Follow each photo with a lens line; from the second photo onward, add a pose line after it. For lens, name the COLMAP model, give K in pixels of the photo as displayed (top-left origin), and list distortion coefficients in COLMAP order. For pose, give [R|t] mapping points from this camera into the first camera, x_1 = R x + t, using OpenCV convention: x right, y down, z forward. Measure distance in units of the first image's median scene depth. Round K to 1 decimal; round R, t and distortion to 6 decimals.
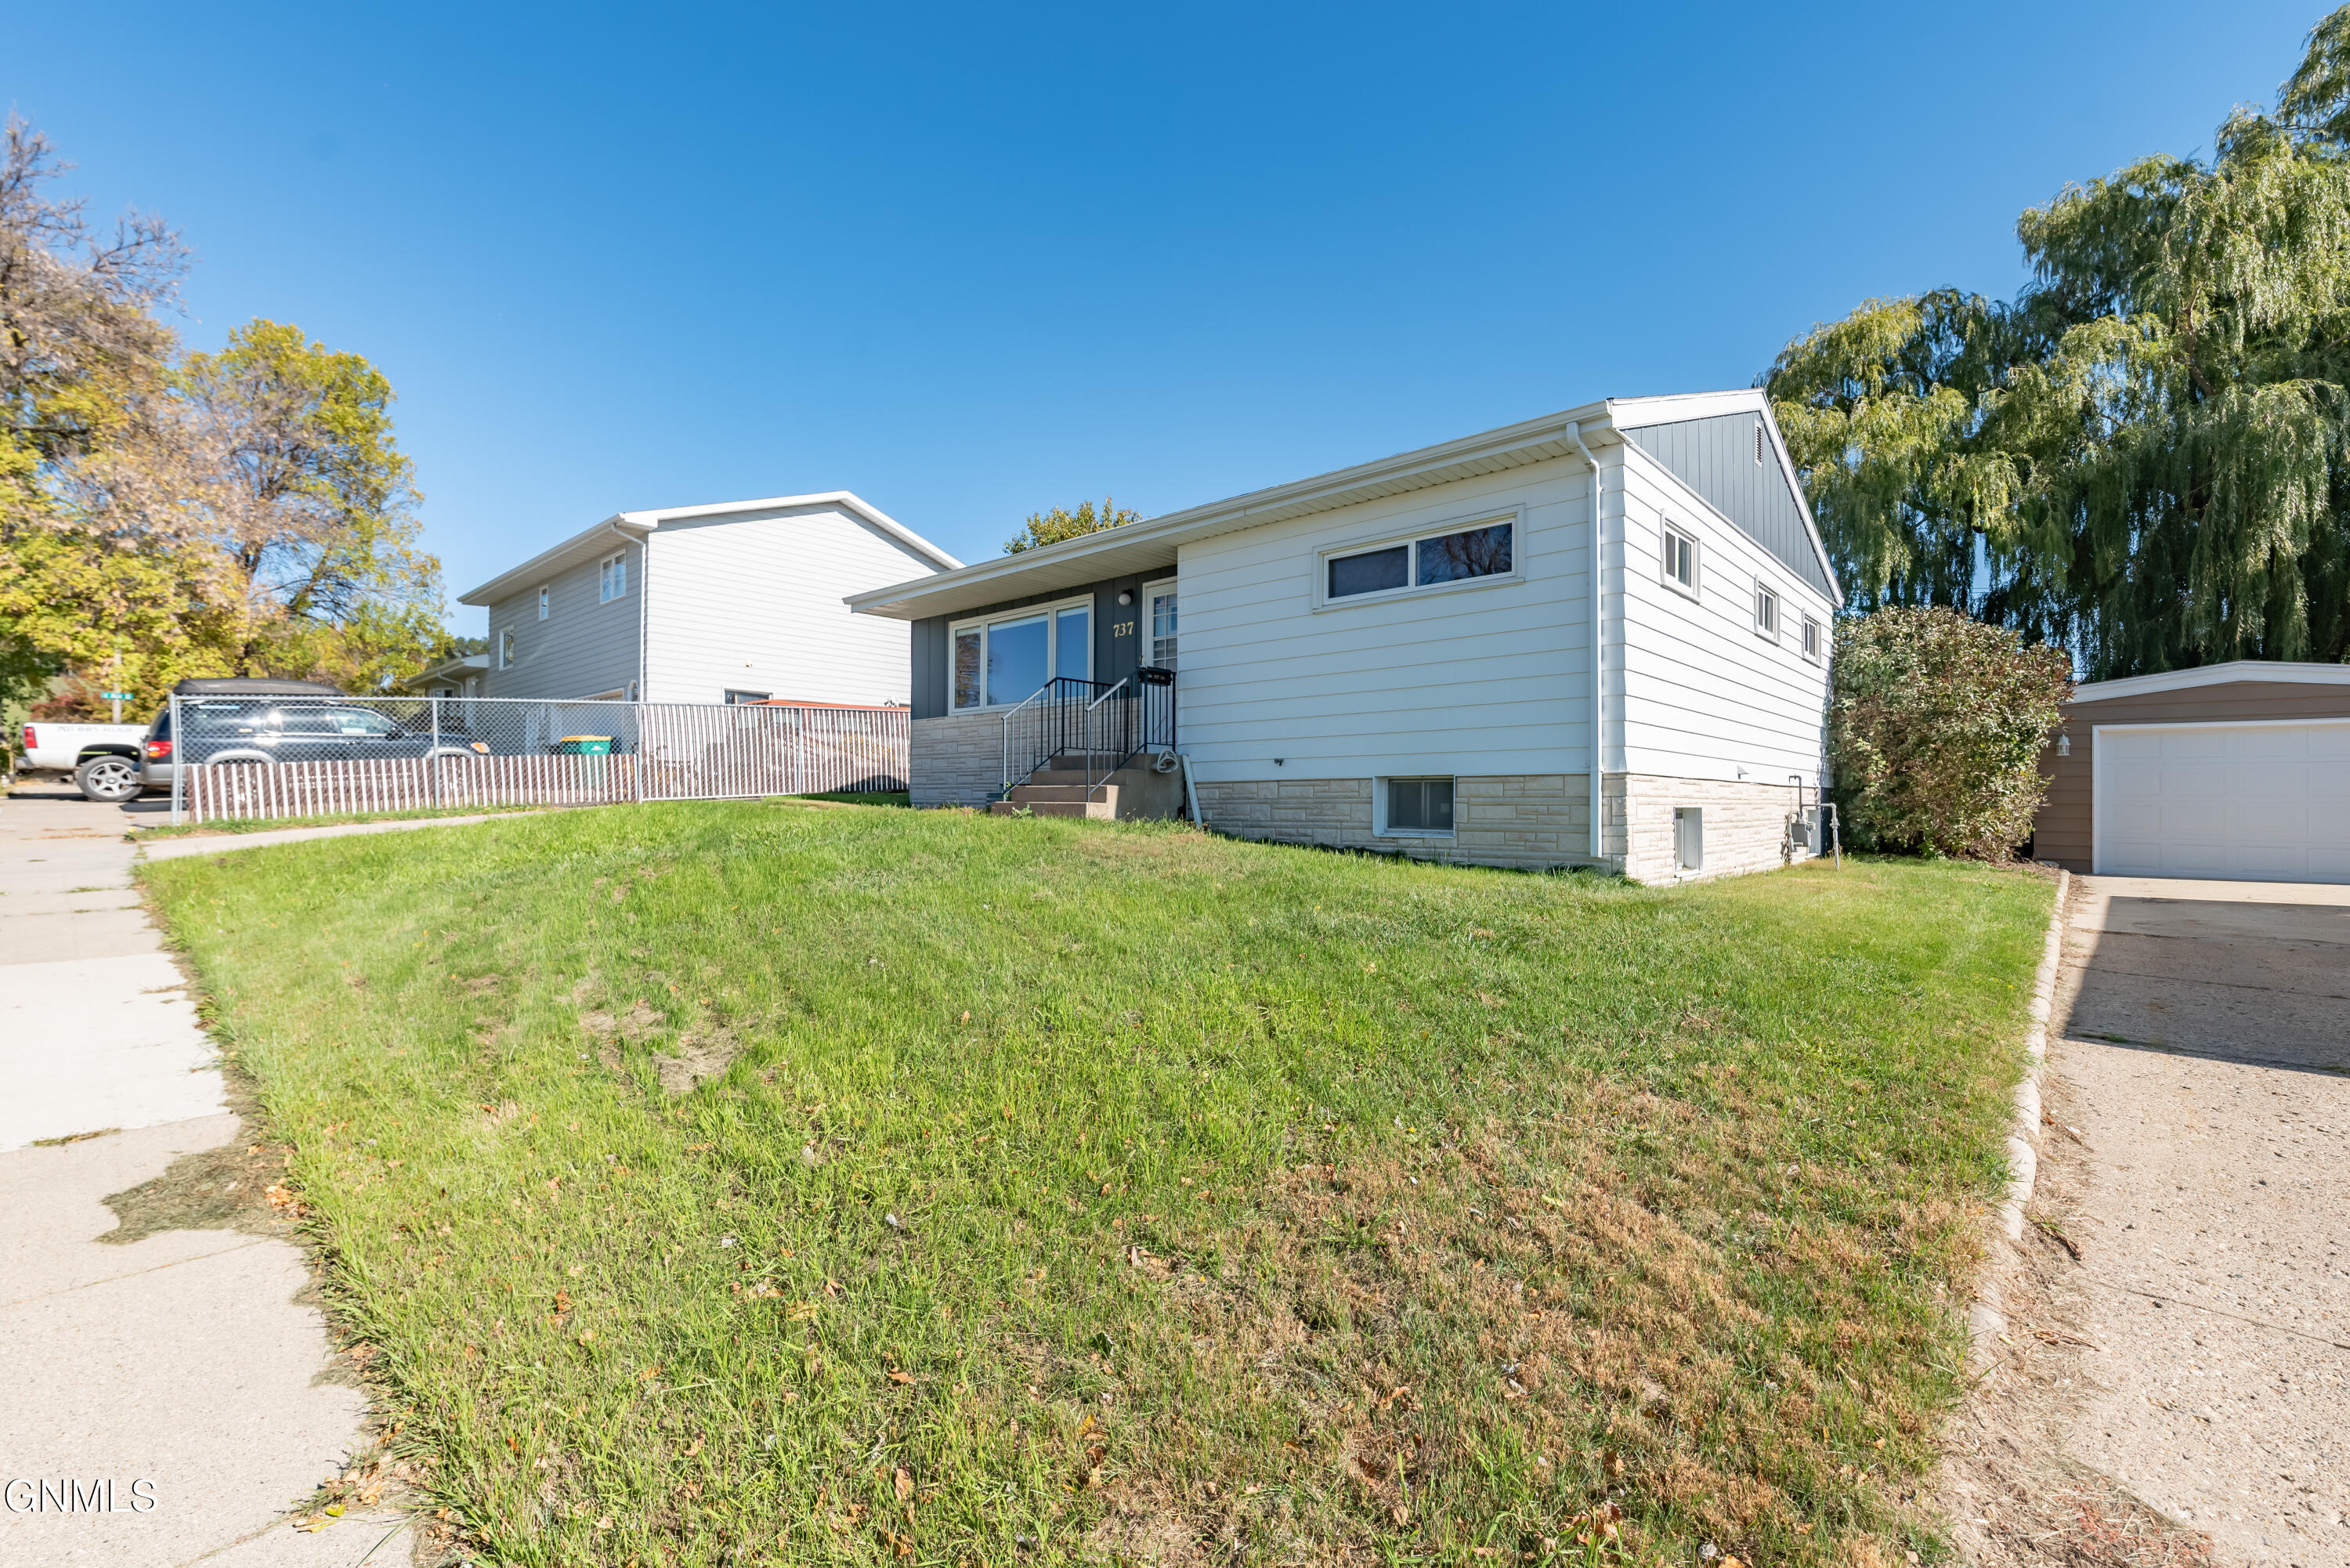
lens RADIAL K [[1008.5, 0, 1171.7], [0, 1008.5, 800.6], [0, 0, 1]] dist [0.000676, -0.001158]
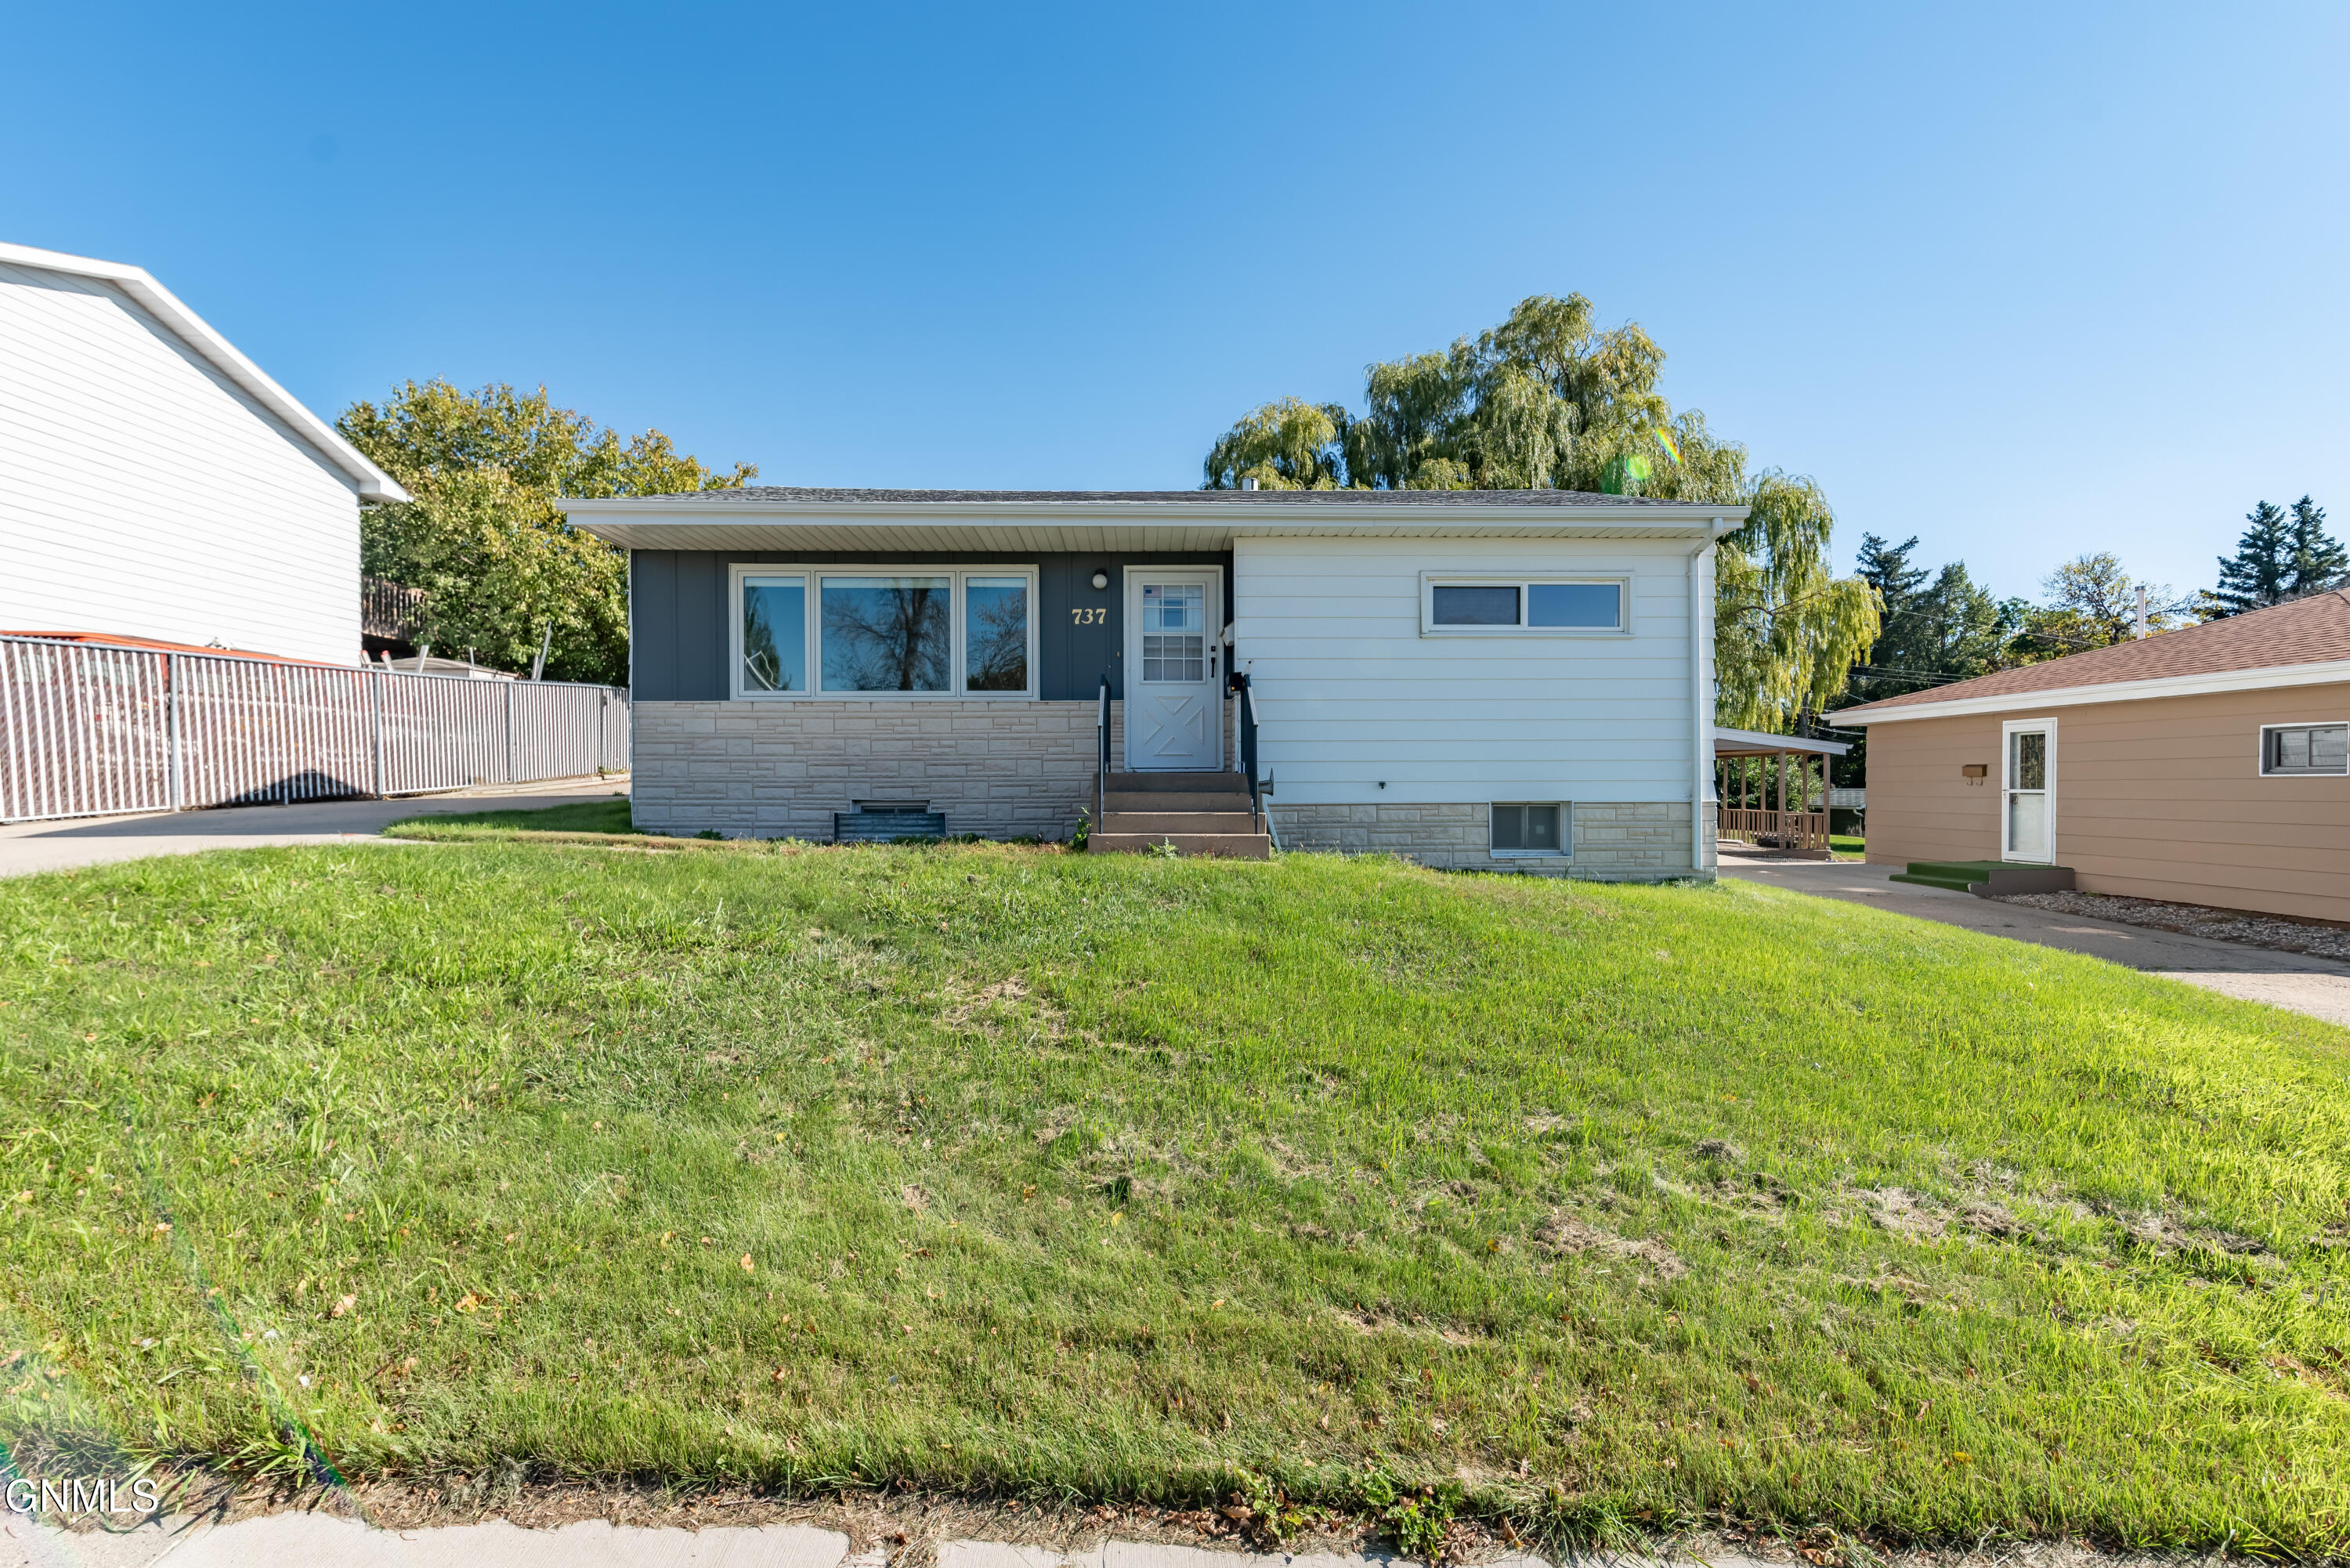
lens RADIAL K [[1008.5, 0, 1172.0], [0, 1008.5, 776.5], [0, 0, 1]] dist [0.000676, -0.001158]
pose [[0.719297, -0.003864, 0.694692, -0.724386], [0.001548, 0.999991, 0.003958, -0.051207], [-0.694701, -0.001771, 0.719296, 0.445587]]
